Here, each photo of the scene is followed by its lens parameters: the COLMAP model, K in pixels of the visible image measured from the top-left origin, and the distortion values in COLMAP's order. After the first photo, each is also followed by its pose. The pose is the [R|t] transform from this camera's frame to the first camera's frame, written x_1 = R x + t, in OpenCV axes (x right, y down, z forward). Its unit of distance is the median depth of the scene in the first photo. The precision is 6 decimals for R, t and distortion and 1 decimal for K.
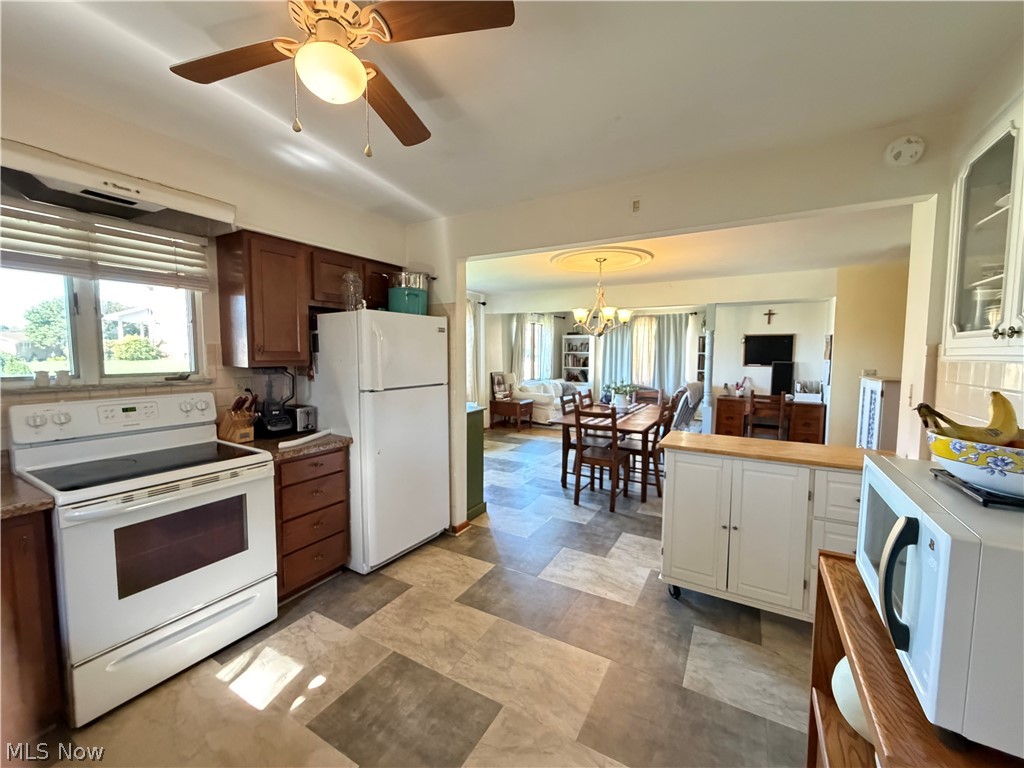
lens RADIAL K [[414.7, 0, 512.0], [0, 414.7, 384.0], [0, 0, 1]] dist [-0.000093, 0.000011]
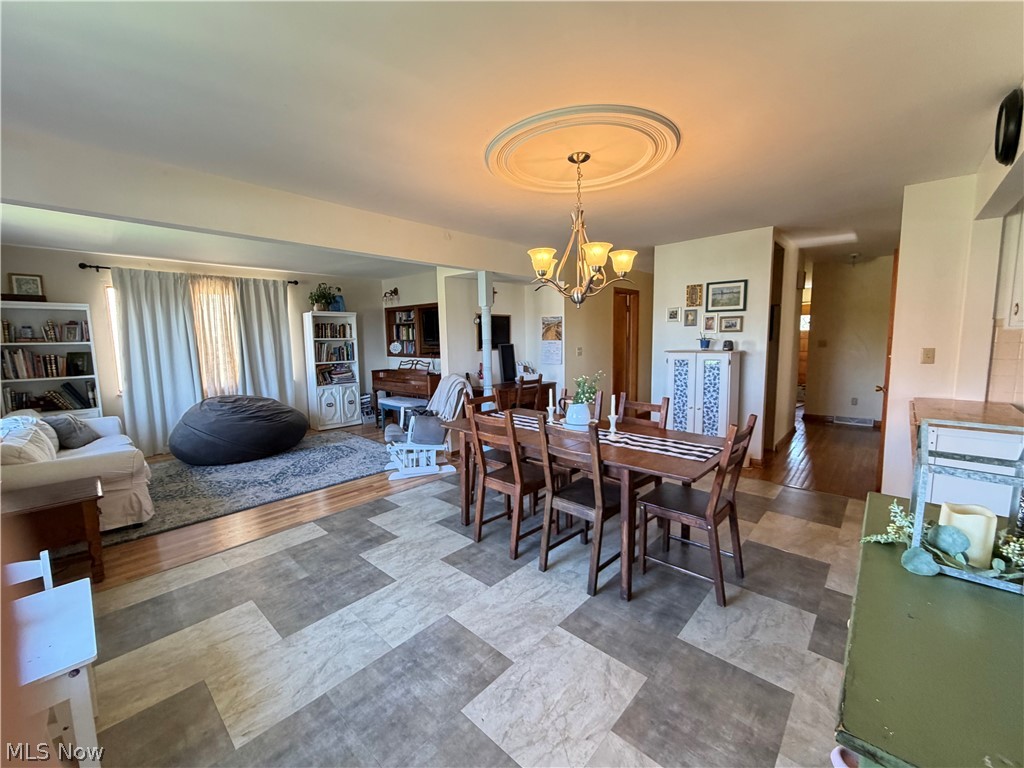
lens RADIAL K [[414.7, 0, 512.0], [0, 414.7, 384.0], [0, 0, 1]] dist [-0.000093, 0.000011]
pose [[0.216941, -0.126098, 0.968006, -0.174320], [0.092878, 0.989790, 0.108121, -0.039462], [-0.971756, 0.066451, 0.226438, 0.475224]]
